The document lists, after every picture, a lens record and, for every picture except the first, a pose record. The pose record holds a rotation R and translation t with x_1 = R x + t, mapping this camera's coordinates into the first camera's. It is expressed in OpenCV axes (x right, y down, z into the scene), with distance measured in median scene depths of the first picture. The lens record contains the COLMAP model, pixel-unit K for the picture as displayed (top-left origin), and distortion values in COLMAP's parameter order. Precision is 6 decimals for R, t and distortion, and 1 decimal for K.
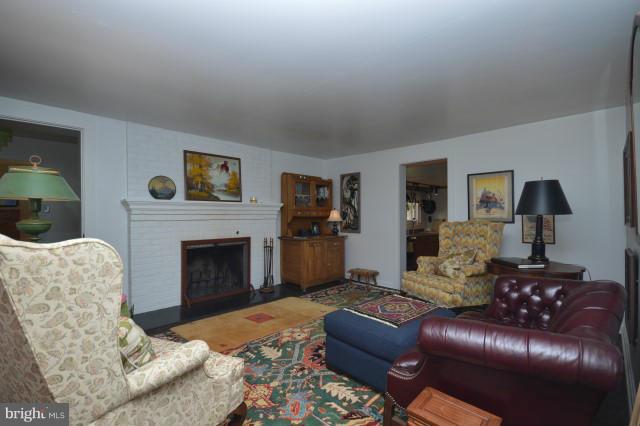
lens RADIAL K [[292.6, 0, 319.3], [0, 292.6, 213.7], [0, 0, 1]] dist [-0.000816, -0.000138]
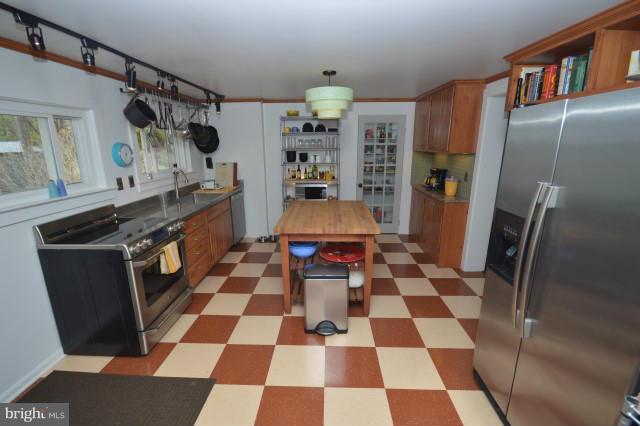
lens RADIAL K [[292.6, 0, 321.0], [0, 292.6, 212.2], [0, 0, 1]] dist [-0.000816, -0.000138]
pose [[0.735331, -0.164256, 0.657501, 0.167954], [0.002157, 0.970746, 0.240098, -0.021436], [-0.677705, -0.175134, 0.714174, 0.479693]]
